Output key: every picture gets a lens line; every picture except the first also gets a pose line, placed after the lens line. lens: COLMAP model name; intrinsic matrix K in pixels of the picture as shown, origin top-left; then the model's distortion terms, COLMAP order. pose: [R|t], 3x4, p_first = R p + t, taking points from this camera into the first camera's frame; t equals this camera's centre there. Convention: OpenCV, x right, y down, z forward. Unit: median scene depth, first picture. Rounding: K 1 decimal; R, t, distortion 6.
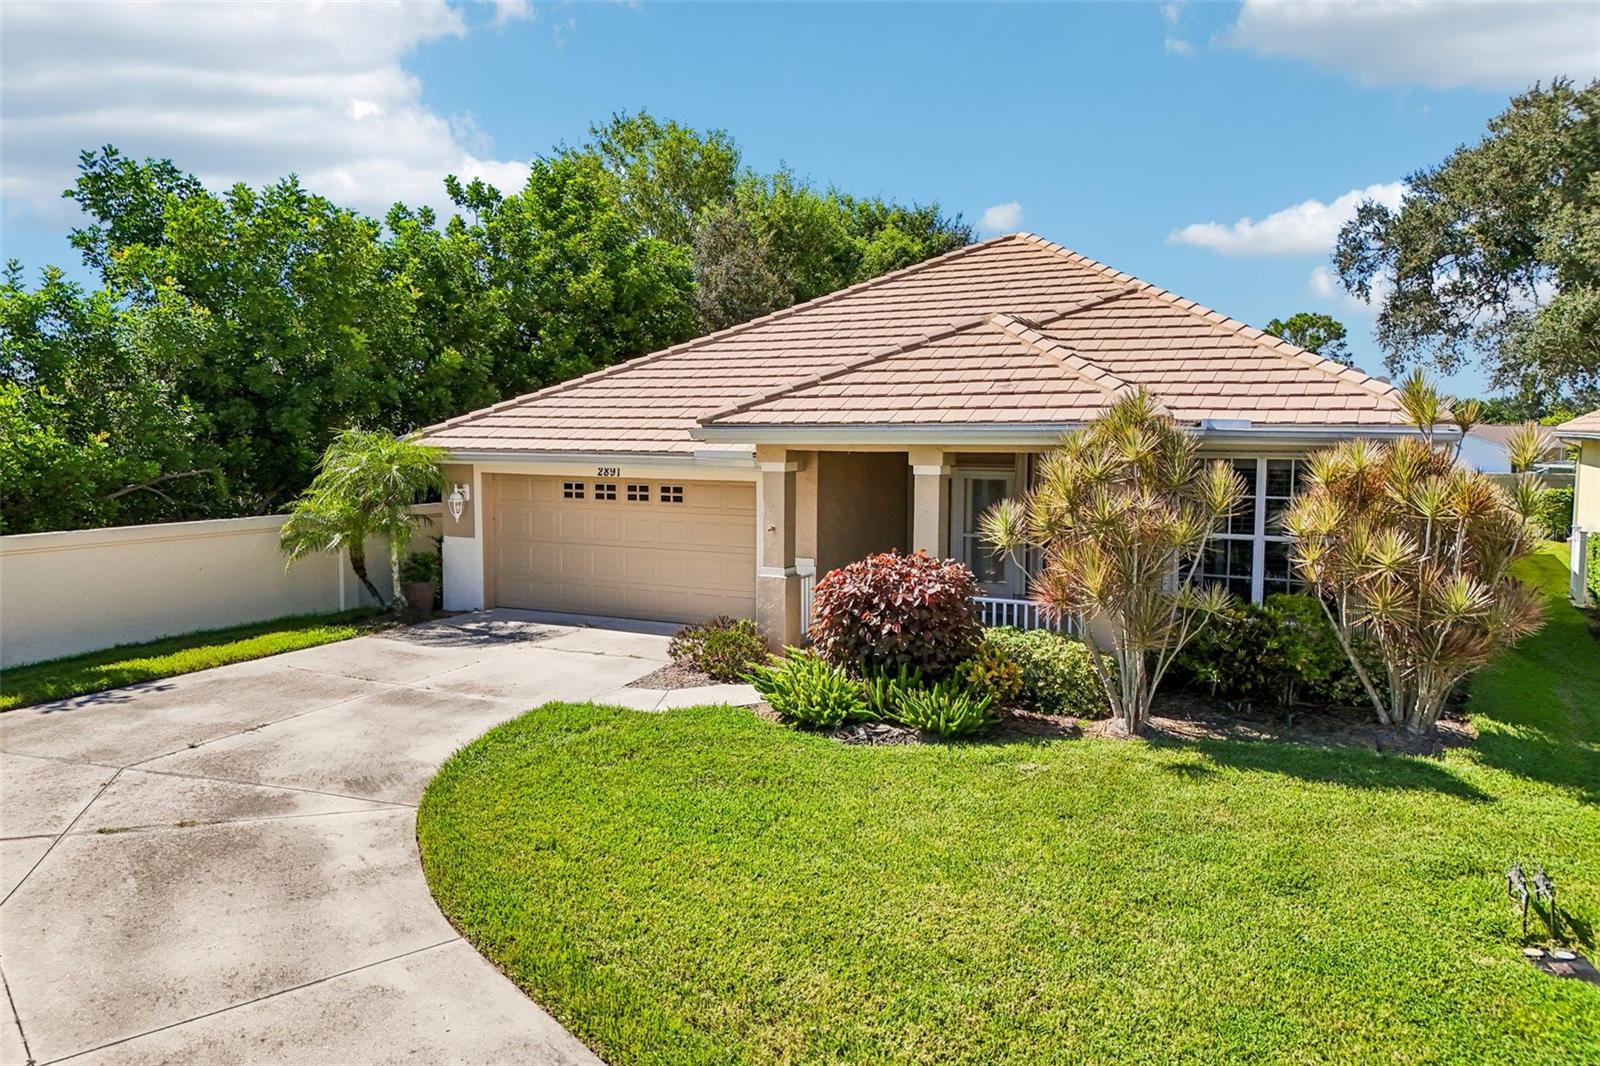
lens RADIAL K [[1178.3, 0, 800.0], [0, 1178.3, 533.0], [0, 0, 1]] dist [0.075539, -0.089331]
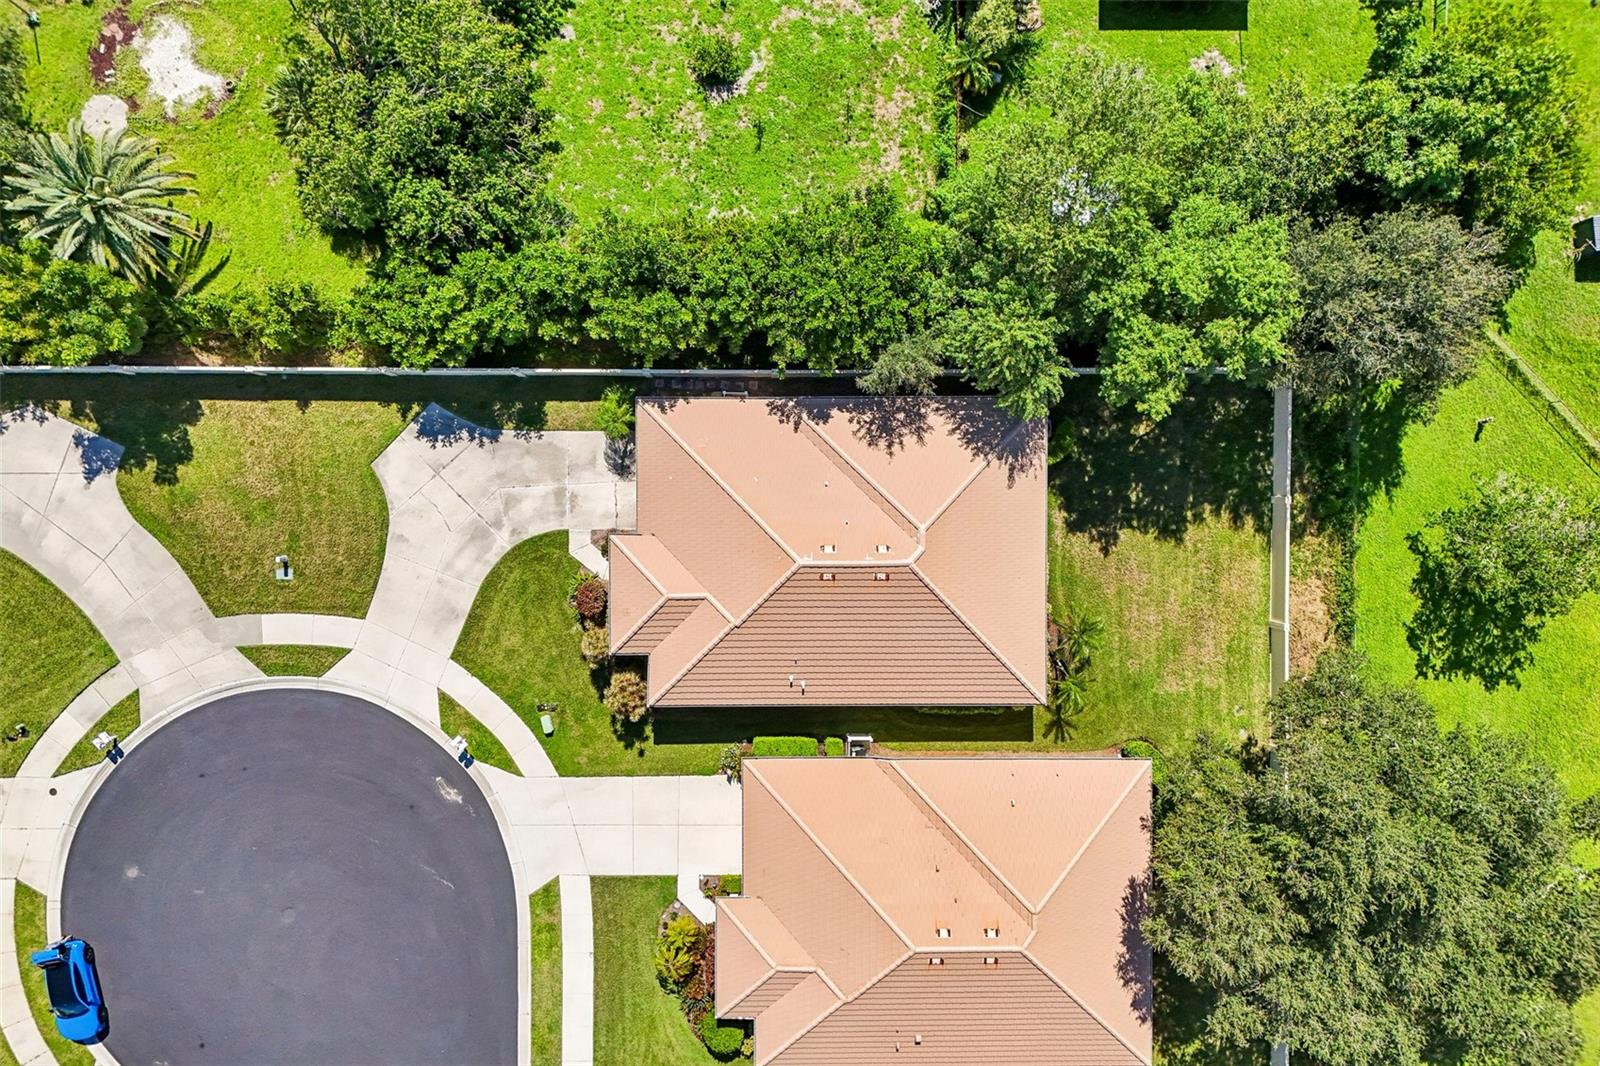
lens RADIAL K [[1178.3, 0, 800.0], [0, 1178.3, 533.0], [0, 0, 1]] dist [0.075539, -0.089331]
pose [[0.464498, 0.885154, 0.027290, 0.098679], [-0.102183, 0.022961, 0.994501, -4.437768], [0.879659, -0.464732, 0.101113, 1.284705]]
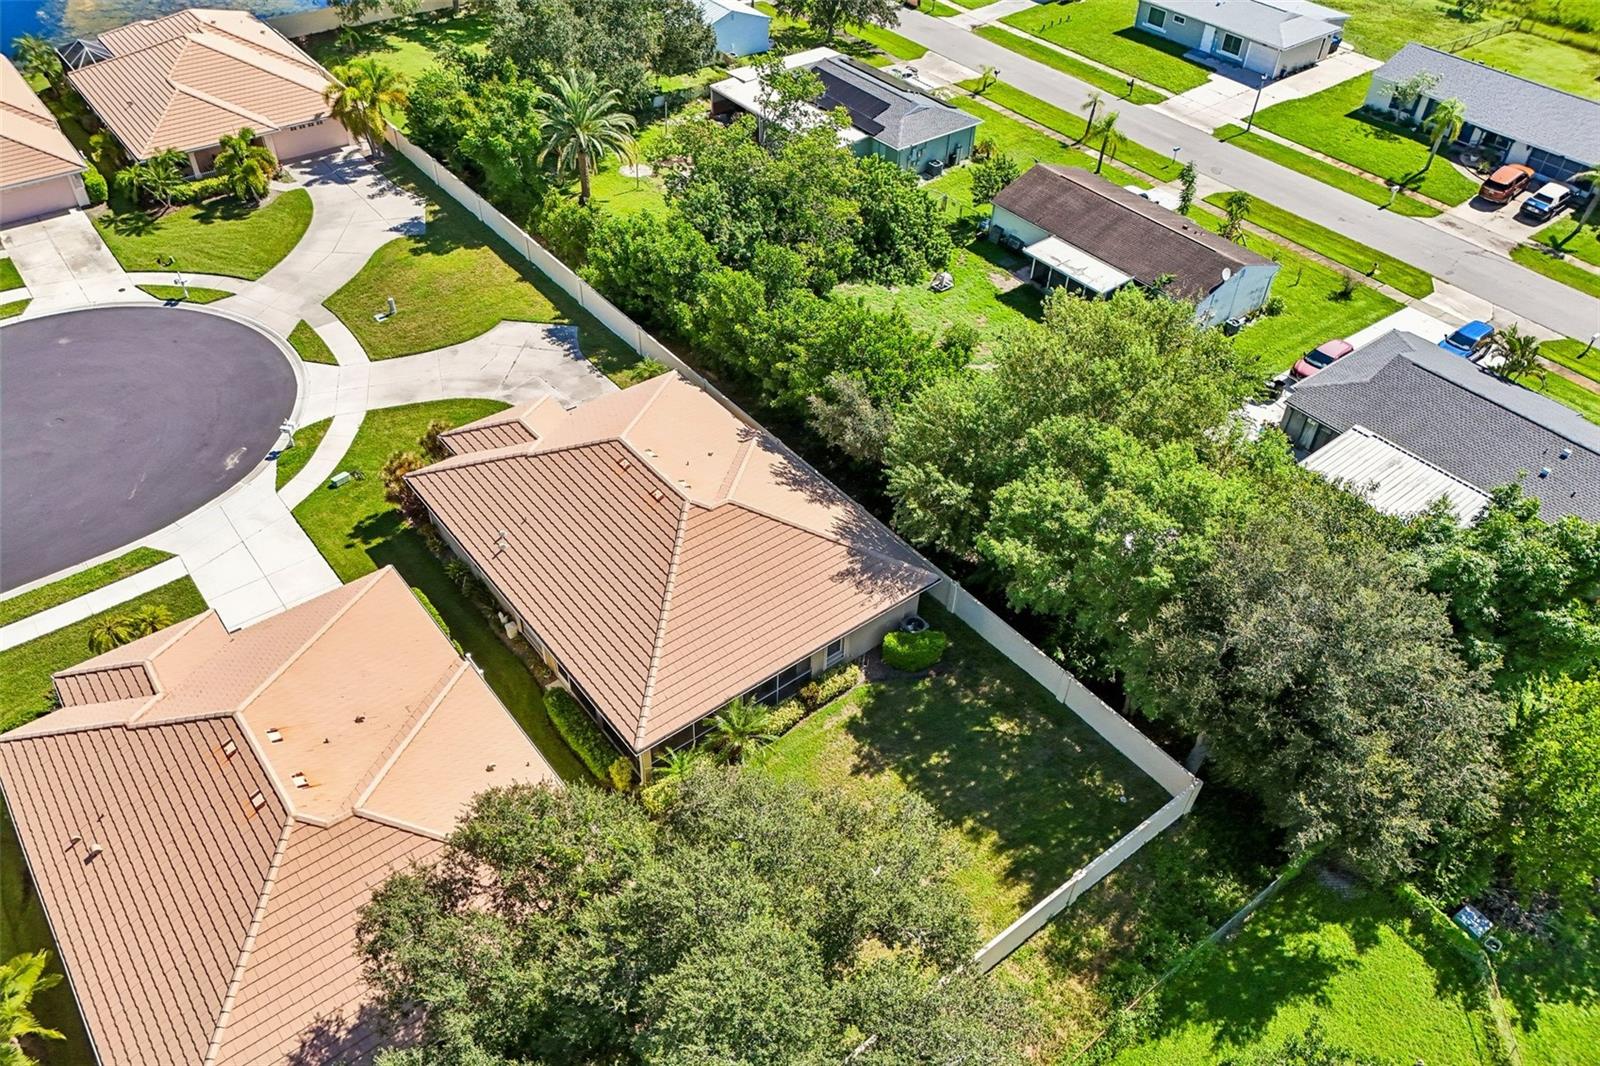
lens RADIAL K [[1178.3, 0, 800.0], [0, 1178.3, 533.0], [0, 0, 1]] dist [0.075539, -0.089331]
pose [[-0.410868, 0.596853, -0.689169, 2.845868], [-0.111766, 0.717244, 0.687800, -2.854172], [0.904818, 0.359621, -0.227985, 3.132044]]
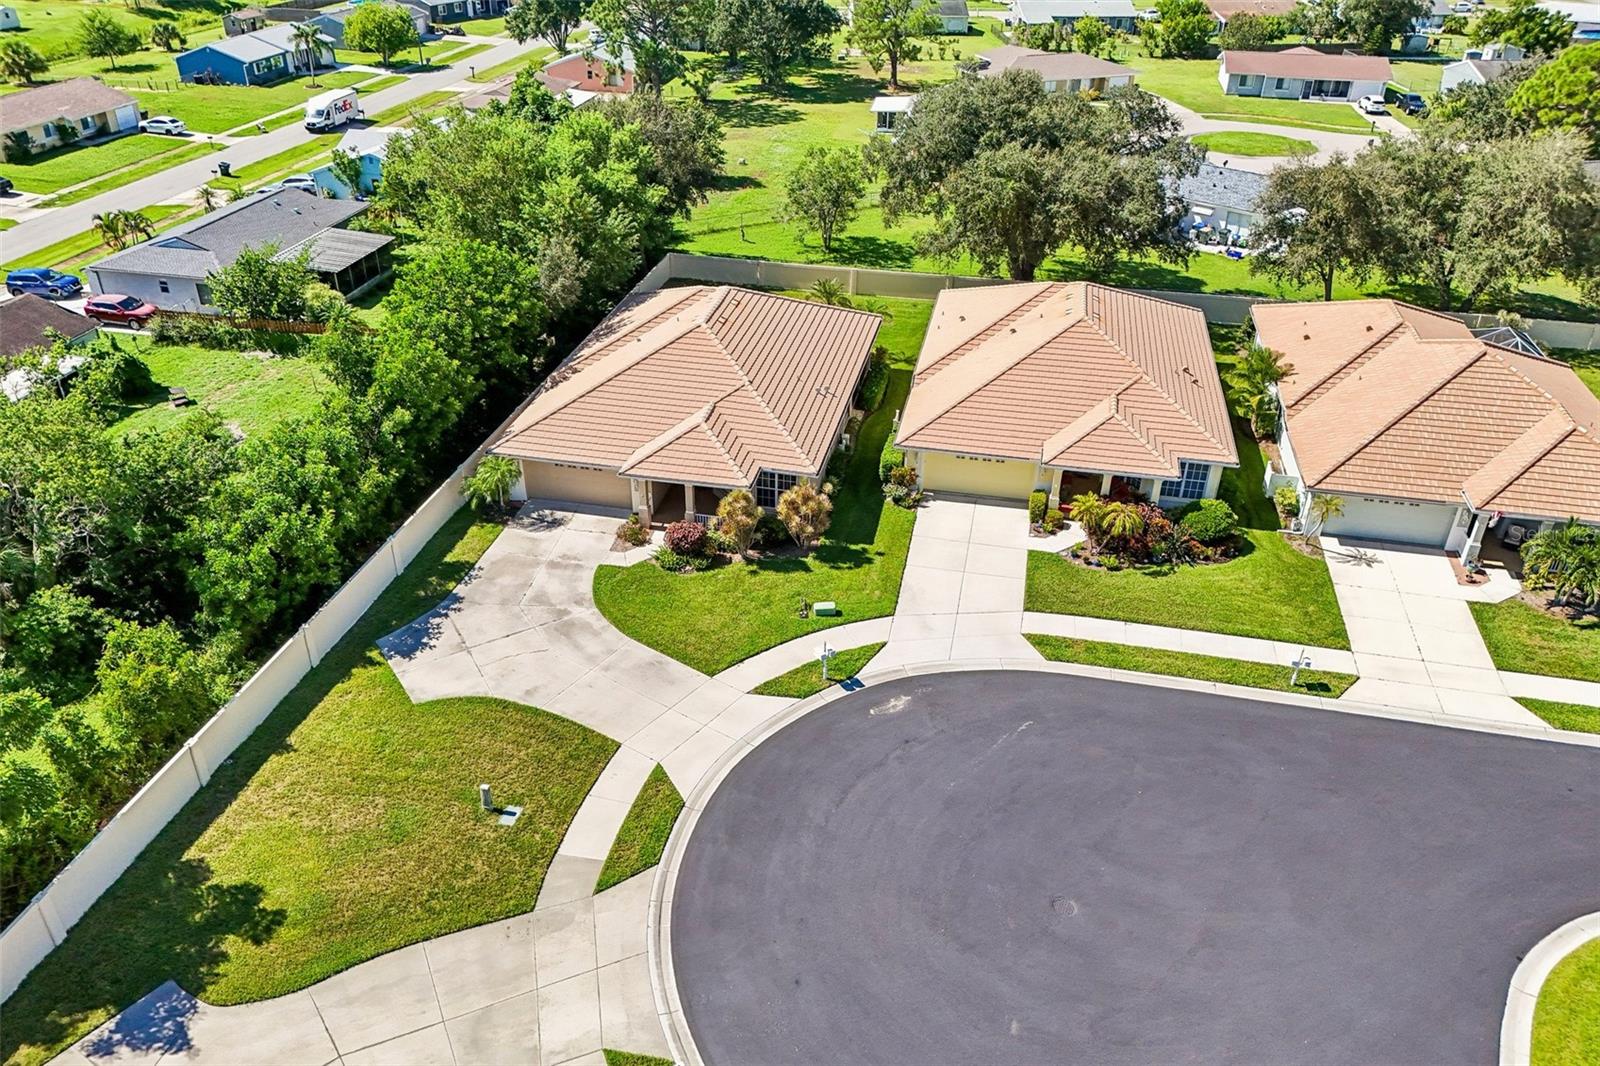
lens RADIAL K [[1178.3, 0, 800.0], [0, 1178.3, 533.0], [0, 0, 1]] dist [0.075539, -0.089331]
pose [[0.961666, -0.136958, 0.237574, -0.464744], [0.018915, 0.897415, 0.440782, -1.590454], [-0.273571, -0.419391, 0.865604, -2.410665]]
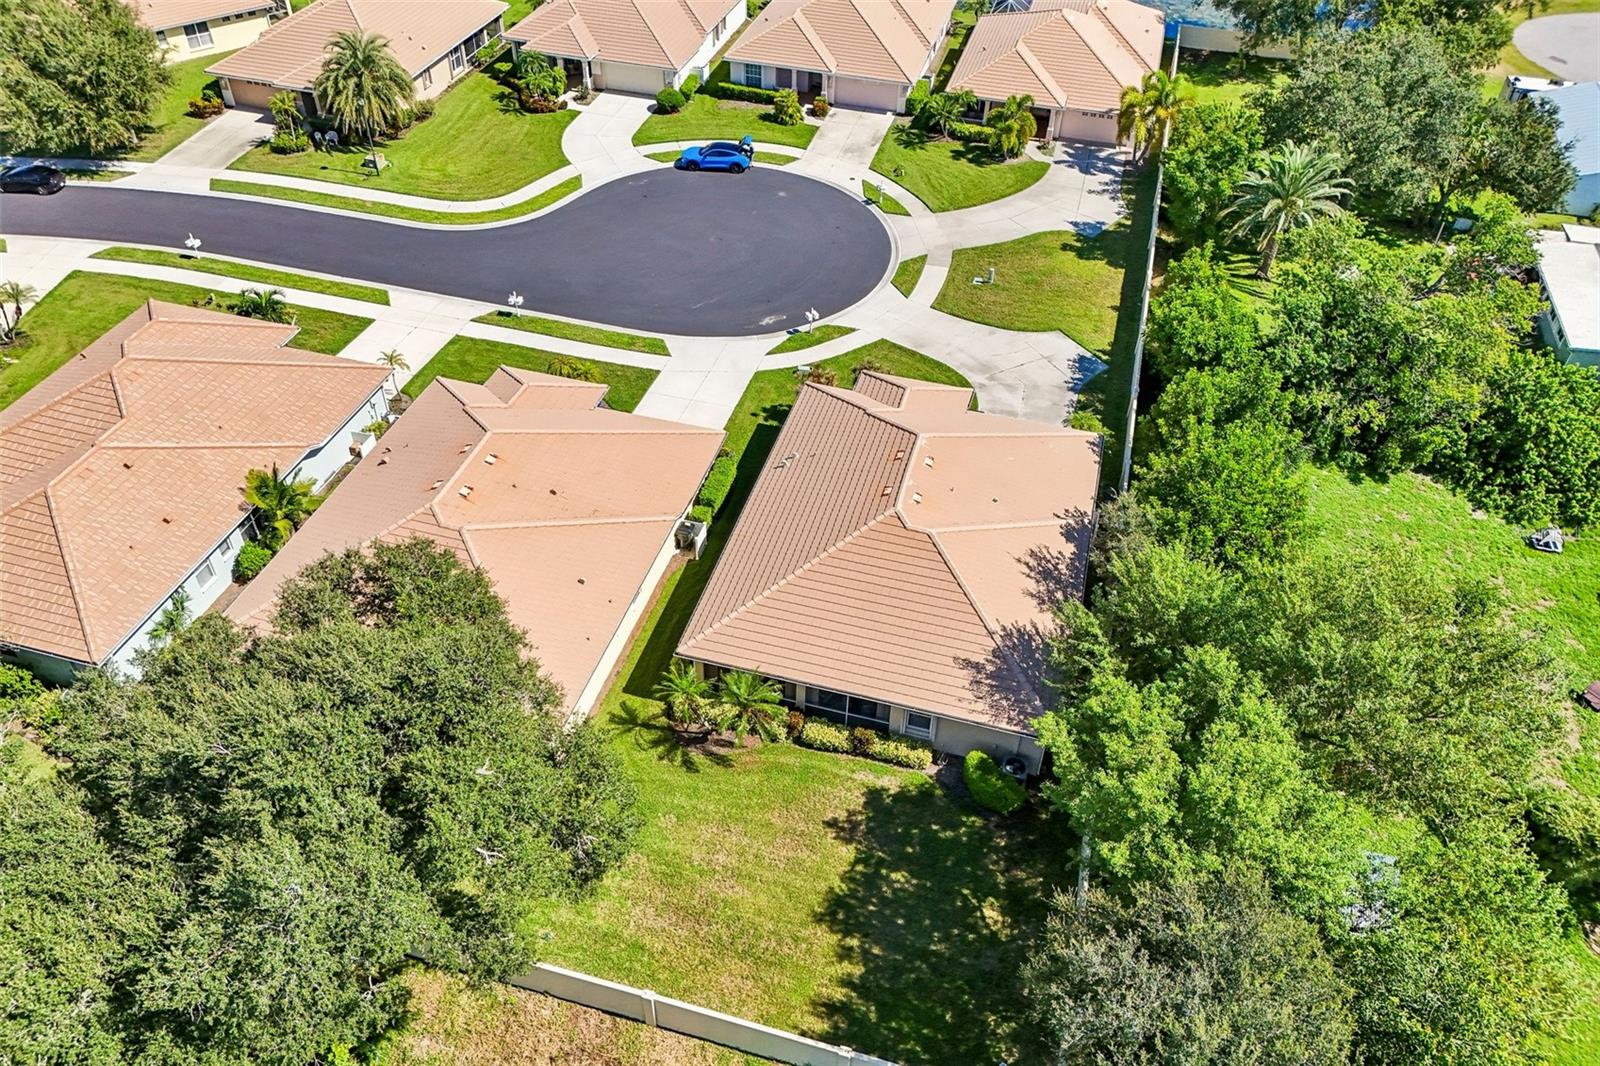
lens RADIAL K [[1178.3, 0, 800.0], [0, 1178.3, 533.0], [0, 0, 1]] dist [0.075539, -0.089331]
pose [[-0.976997, 0.119015, -0.176955, 1.402596], [-0.049400, 0.680907, 0.730702, -2.976577], [0.207454, 0.722635, -0.659364, 4.315562]]
